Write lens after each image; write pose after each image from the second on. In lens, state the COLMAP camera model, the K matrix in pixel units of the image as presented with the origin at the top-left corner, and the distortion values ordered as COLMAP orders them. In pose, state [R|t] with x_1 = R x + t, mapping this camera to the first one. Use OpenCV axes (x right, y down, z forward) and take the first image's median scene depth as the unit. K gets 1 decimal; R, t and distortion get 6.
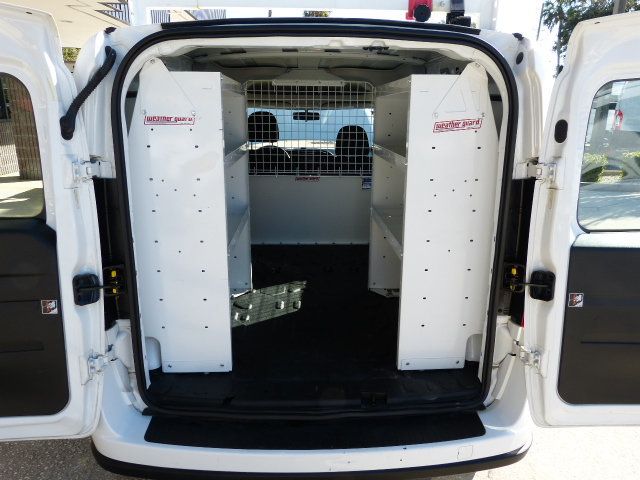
lens RADIAL K [[477.2, 0, 322.5], [0, 477.2, 239.0], [0, 0, 1]] dist [-0.019078, 0.006666]
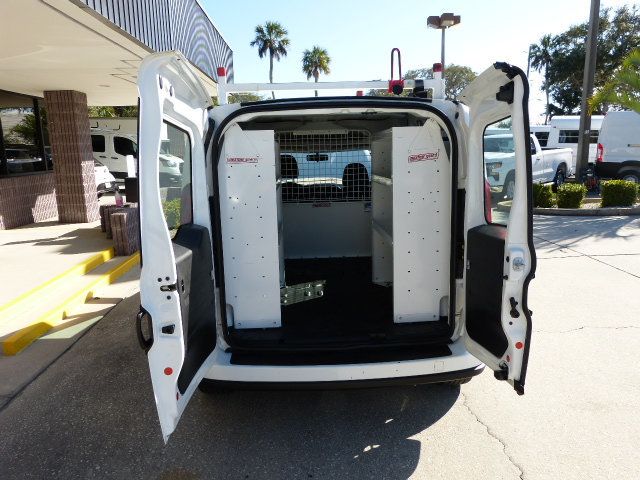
lens RADIAL K [[477.2, 0, 322.5], [0, 477.2, 239.0], [0, 0, 1]] dist [-0.019078, 0.006666]
pose [[0.999392, -0.034030, -0.007570, -0.031881], [0.033233, 0.995570, -0.087954, 0.105687], [0.010530, 0.087649, 0.996096, -0.369074]]
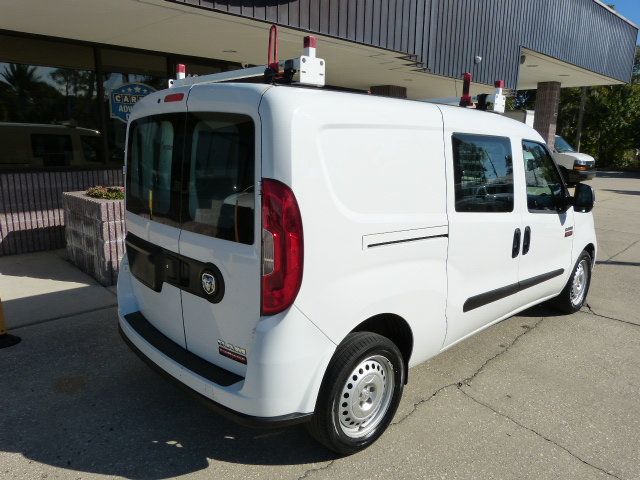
lens RADIAL K [[476.9, 0, 320.0], [0, 476.9, 240.0], [0, 0, 1]] dist [-0.019639, 0.005950]
pose [[0.649003, 0.153174, -0.745207, 0.926672], [-0.217304, 0.976038, 0.011369, -0.033031], [0.729092, 0.154558, 0.666736, 0.169521]]
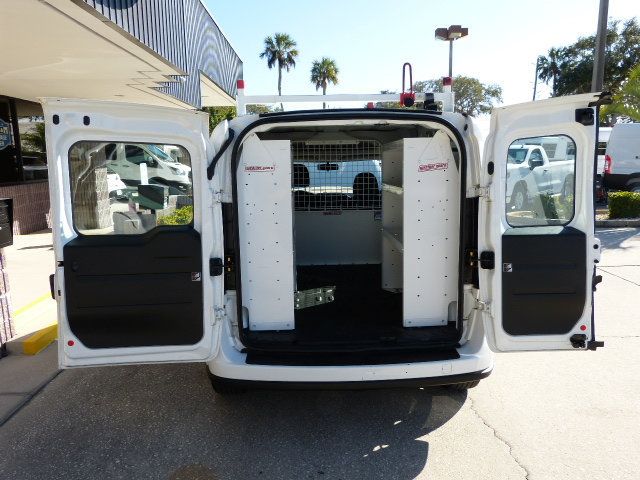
lens RADIAL K [[476.9, 0, 320.0], [0, 476.9, 240.0], [0, 0, 1]] dist [-0.019639, 0.005950]
pose [[0.999413, -0.023751, -0.024705, -0.047792], [0.021002, 0.994132, -0.106119, 0.117659], [0.027080, 0.105538, 0.994047, -0.410437]]
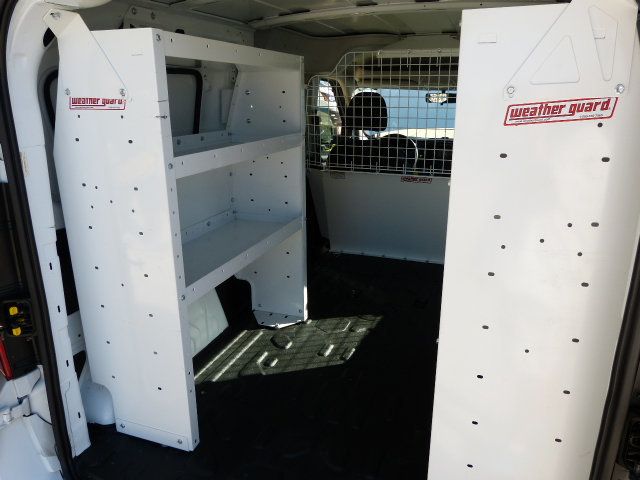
lens RADIAL K [[476.9, 0, 320.0], [0, 476.9, 240.0], [0, 0, 1]] dist [-0.019639, 0.005950]
pose [[0.921198, 0.104209, -0.374880, 0.169609], [-0.091147, 0.994455, 0.052461, -0.074658], [0.378268, -0.014157, 0.925588, 0.306378]]
